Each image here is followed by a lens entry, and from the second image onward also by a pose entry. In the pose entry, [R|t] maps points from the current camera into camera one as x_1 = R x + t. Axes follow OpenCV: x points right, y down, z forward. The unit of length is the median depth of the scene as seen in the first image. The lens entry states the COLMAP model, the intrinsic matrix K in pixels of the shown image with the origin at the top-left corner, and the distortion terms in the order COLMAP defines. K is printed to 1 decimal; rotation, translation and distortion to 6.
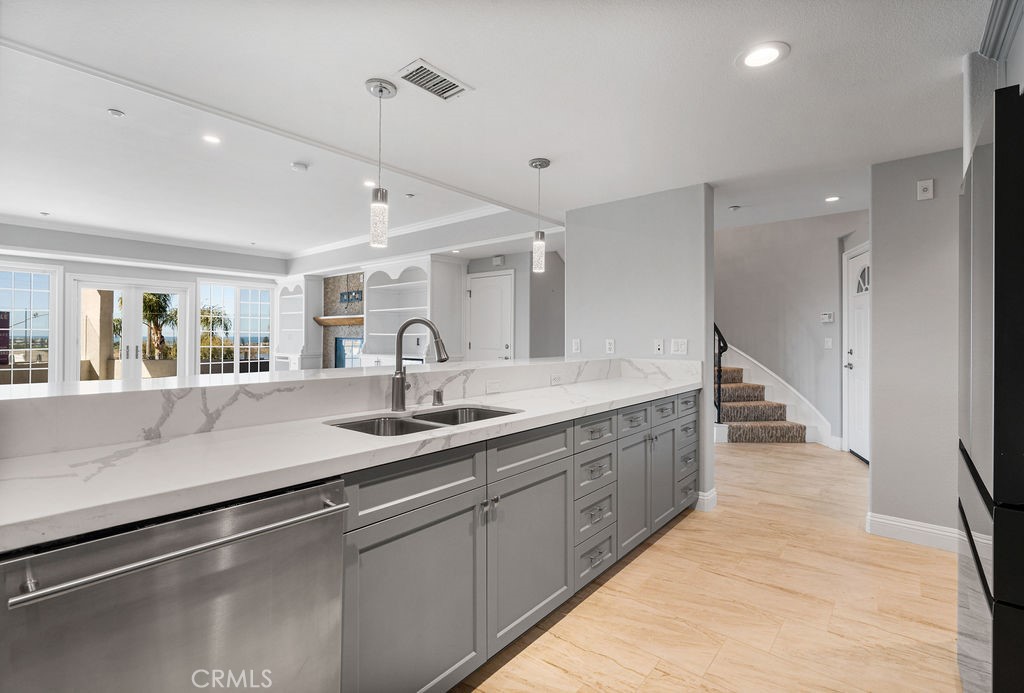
lens RADIAL K [[462.4, 0, 514.6], [0, 462.4, 339.8], [0, 0, 1]] dist [-0.002874, -0.000536]
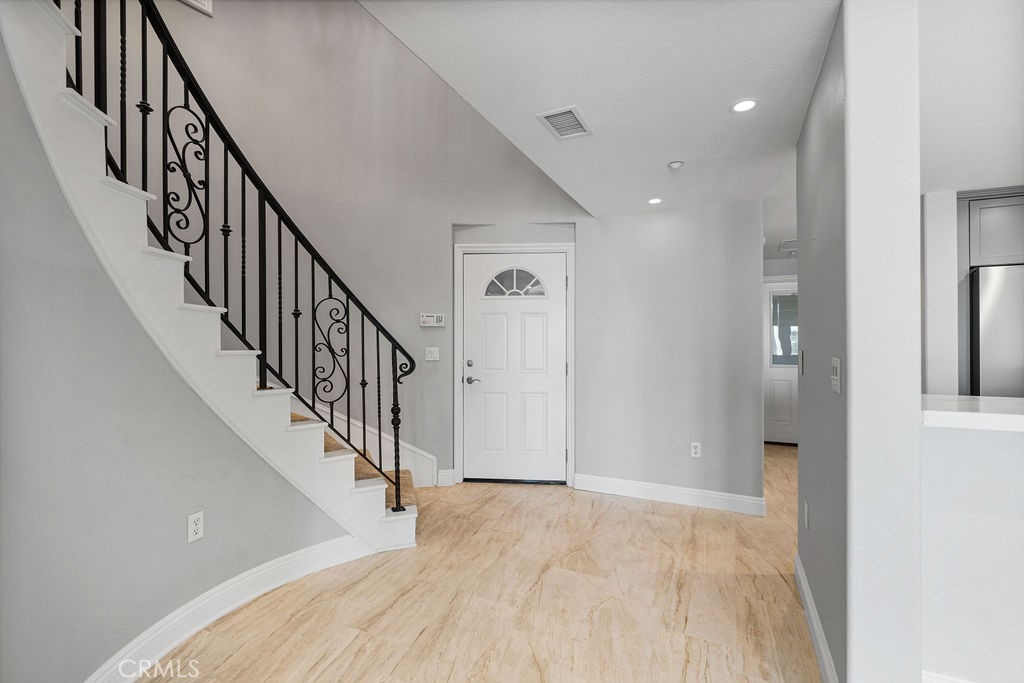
lens RADIAL K [[462.4, 0, 510.8], [0, 462.4, 343.4], [0, 0, 1]] dist [-0.002874, -0.000536]
pose [[-0.259702, -0.009458, 0.965642, -0.116512], [0.001331, 0.999948, 0.010152, -0.019299], [-0.965688, 0.003922, -0.259676, 1.150920]]
